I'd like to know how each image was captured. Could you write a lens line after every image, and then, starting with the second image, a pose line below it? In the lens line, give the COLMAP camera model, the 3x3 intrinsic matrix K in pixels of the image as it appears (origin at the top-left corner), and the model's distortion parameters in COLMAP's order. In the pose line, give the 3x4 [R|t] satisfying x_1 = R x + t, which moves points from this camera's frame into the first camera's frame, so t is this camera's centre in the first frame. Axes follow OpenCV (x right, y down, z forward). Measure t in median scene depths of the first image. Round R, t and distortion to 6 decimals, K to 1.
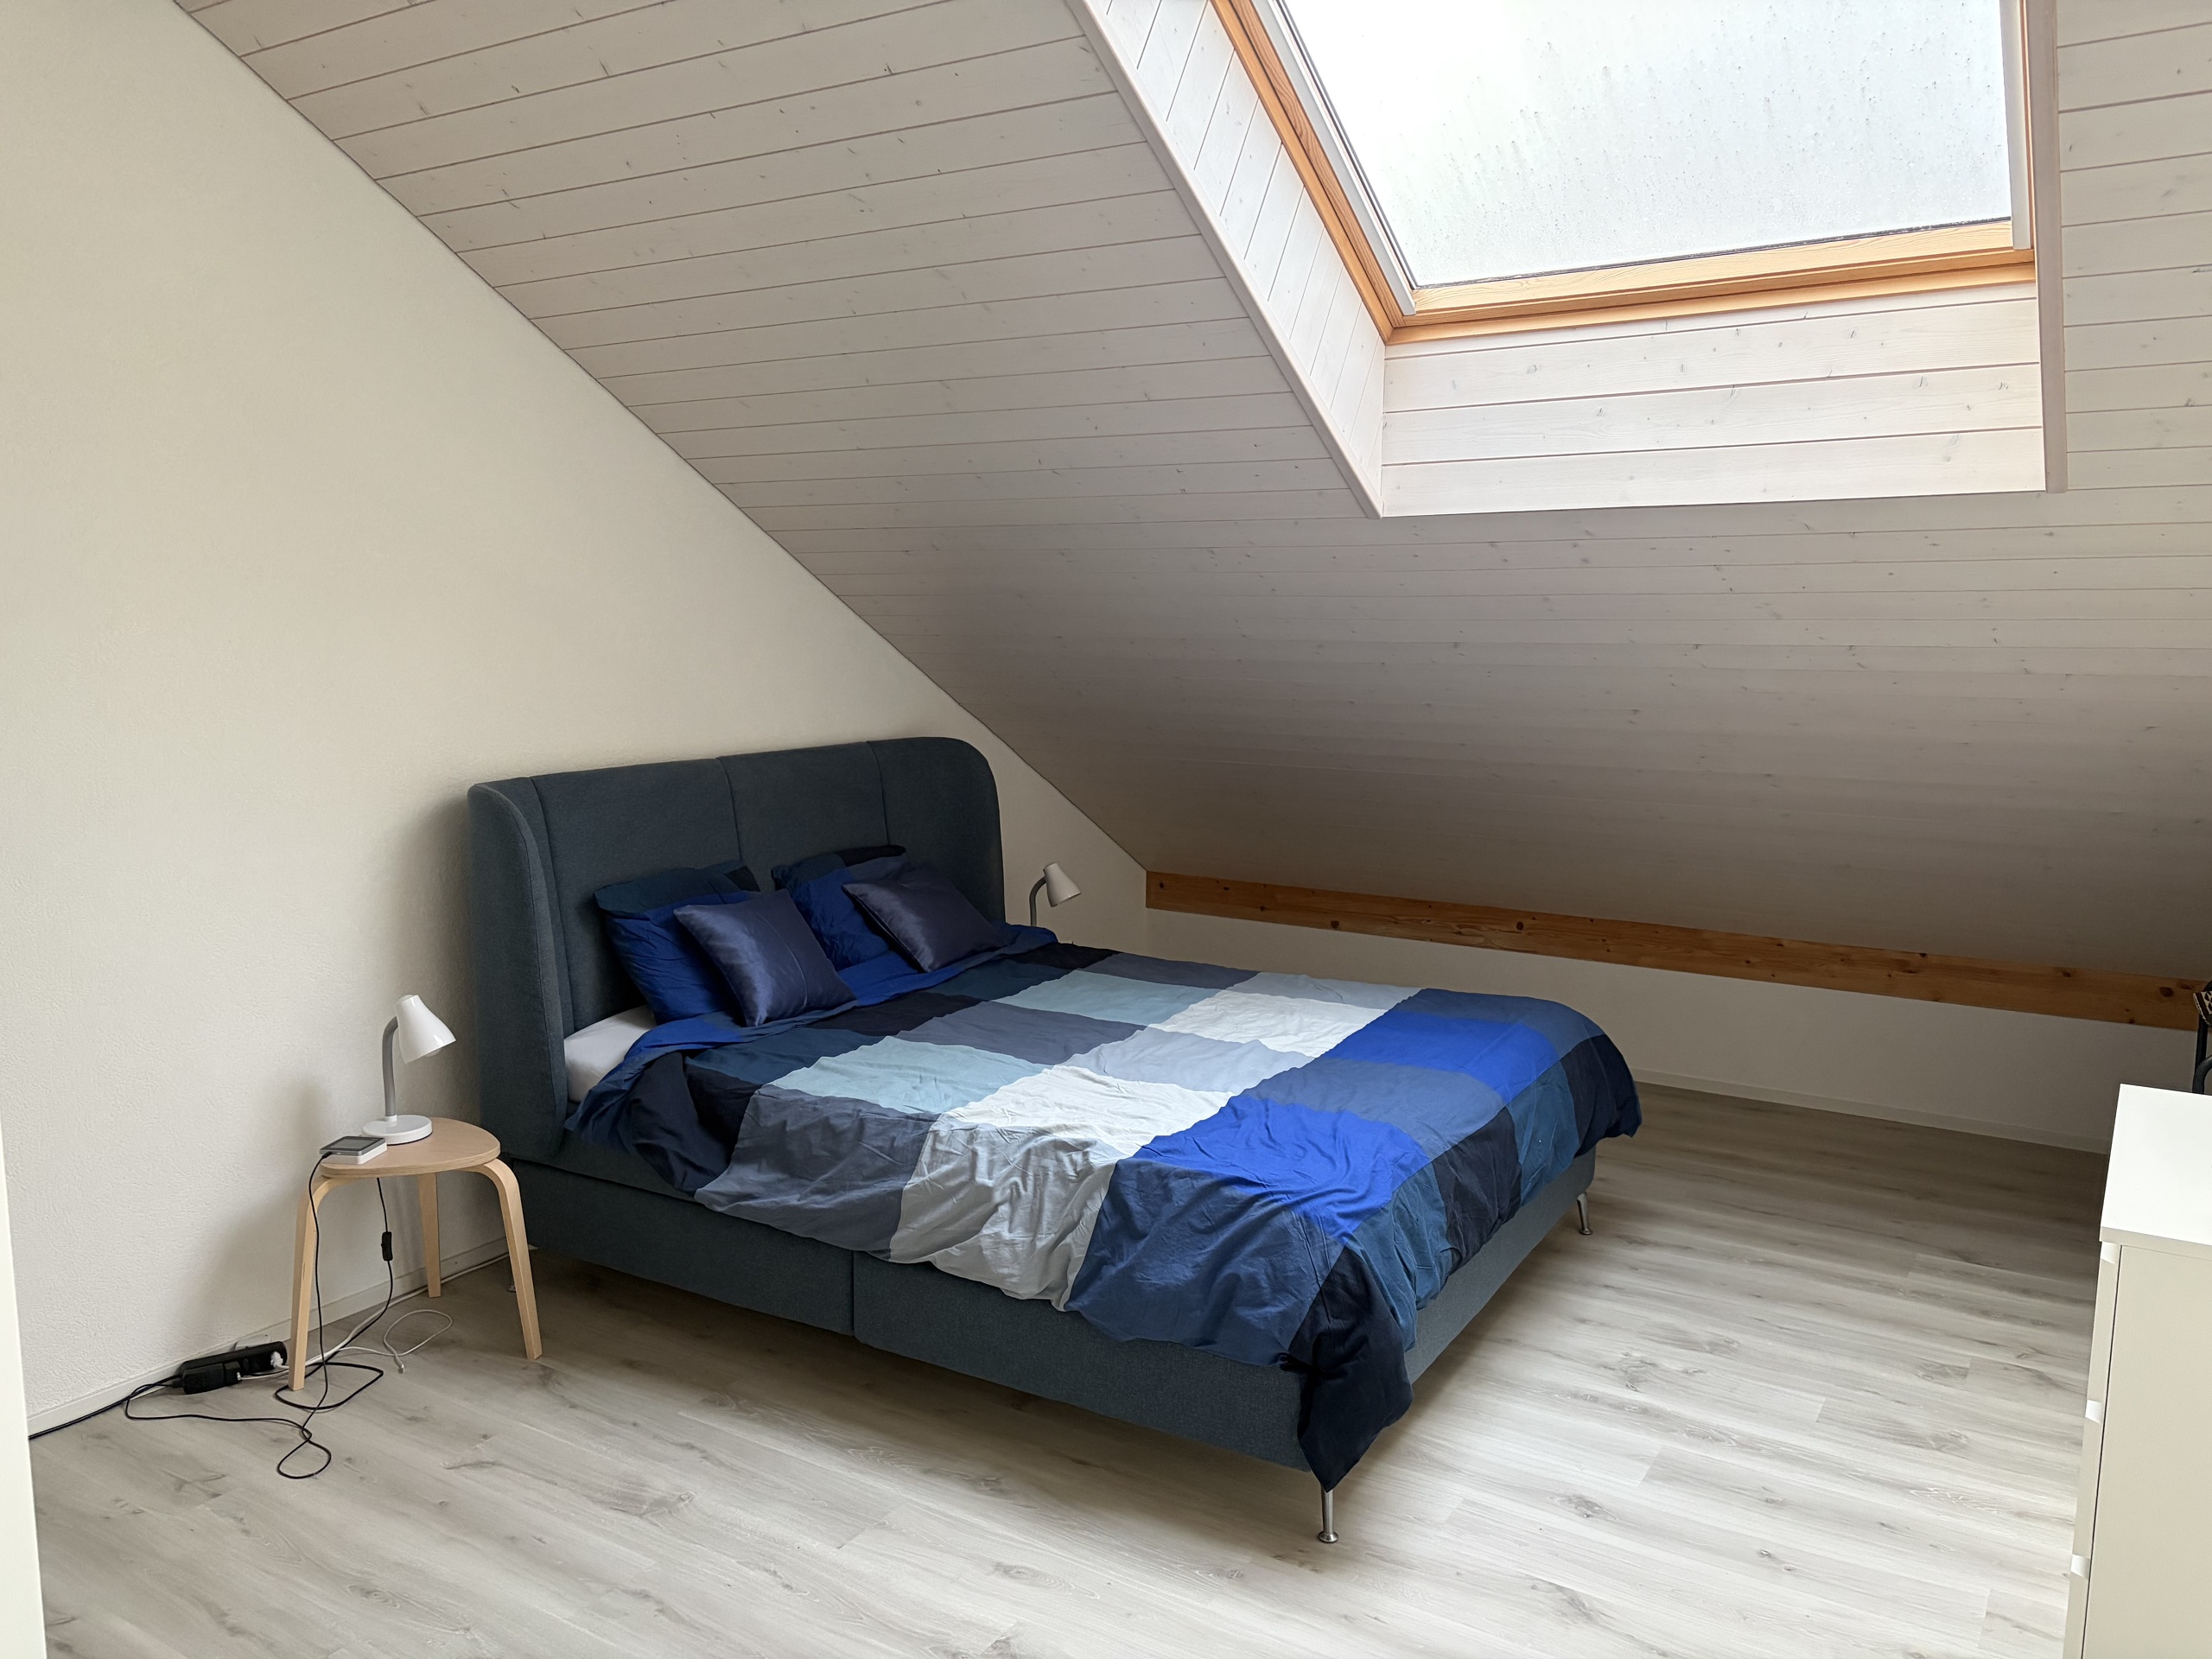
lens RADIAL K [[1653.1, 0, 1094.7], [0, 1653.1, 816.9], [0, 0, 1]] dist [0.049615, -0.055416]
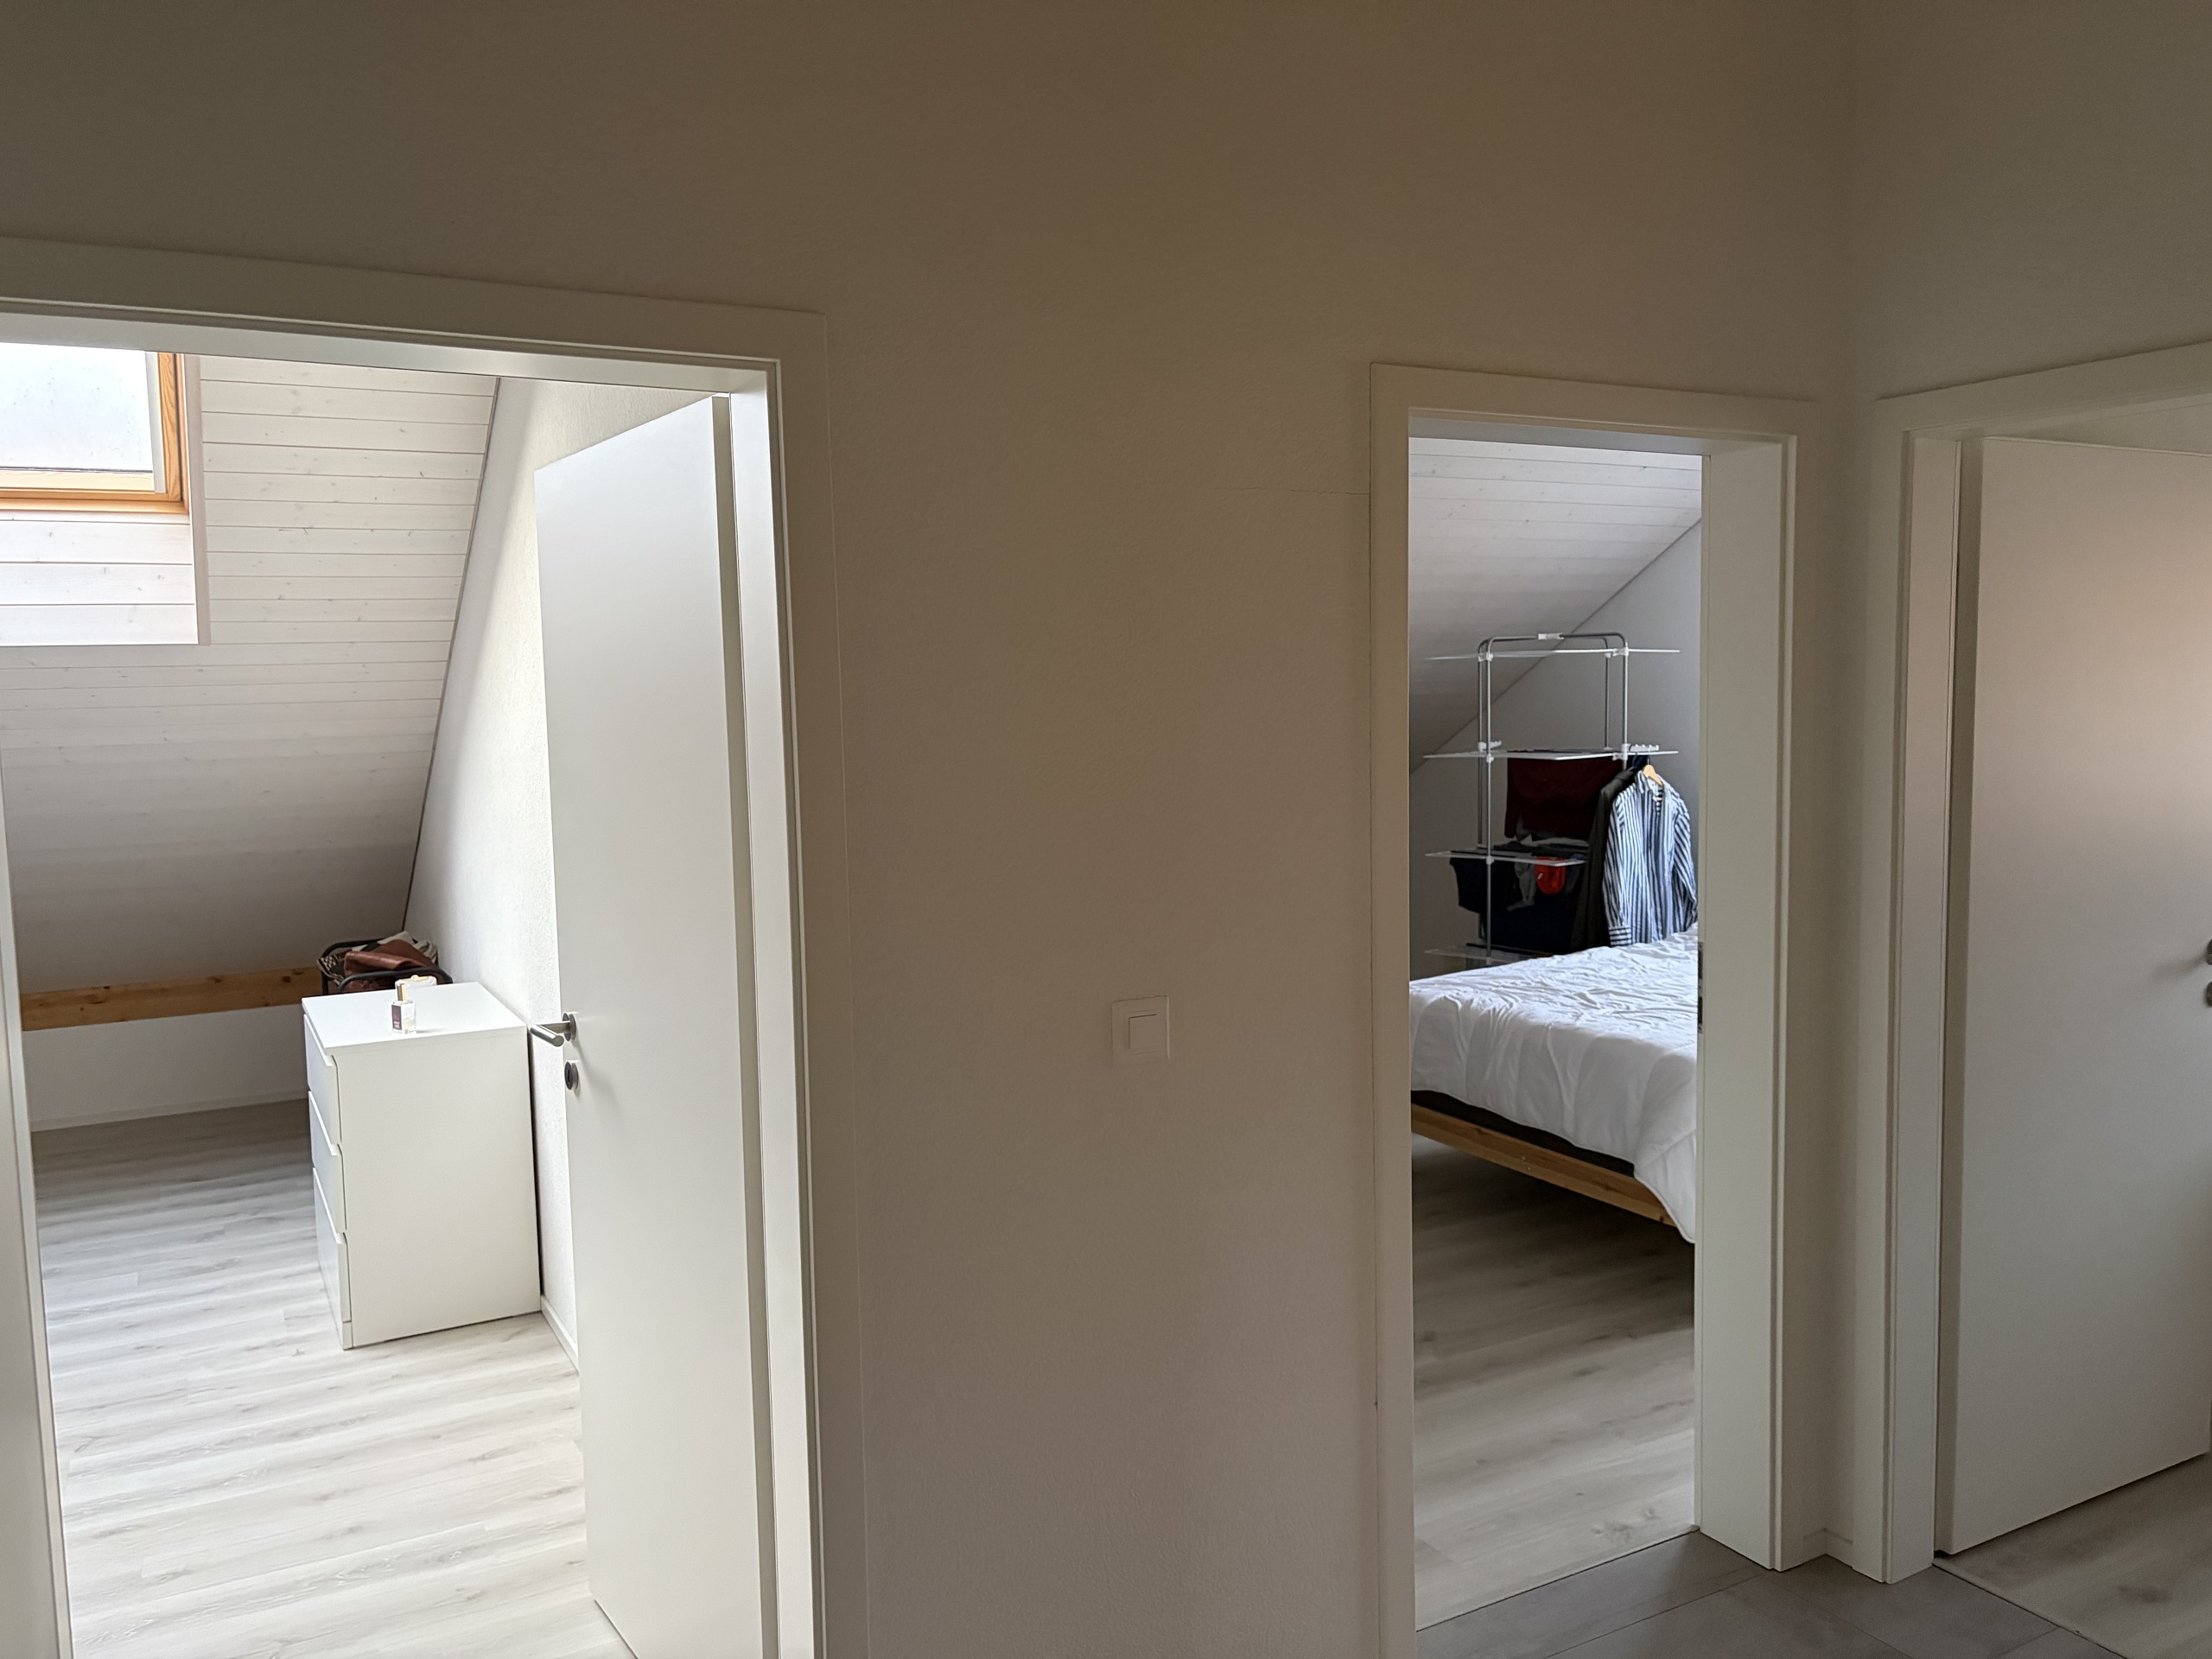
lens RADIAL K [[1653.1, 0, 1096.4], [0, 1653.1, 825.6], [0, 0, 1]] dist [0.049615, -0.055416]
pose [[0.473399, -0.091400, 0.876093, -0.398624], [0.135752, 0.990290, 0.029960, 0.039938], [-0.870325, 0.104749, 0.481210, -0.447962]]
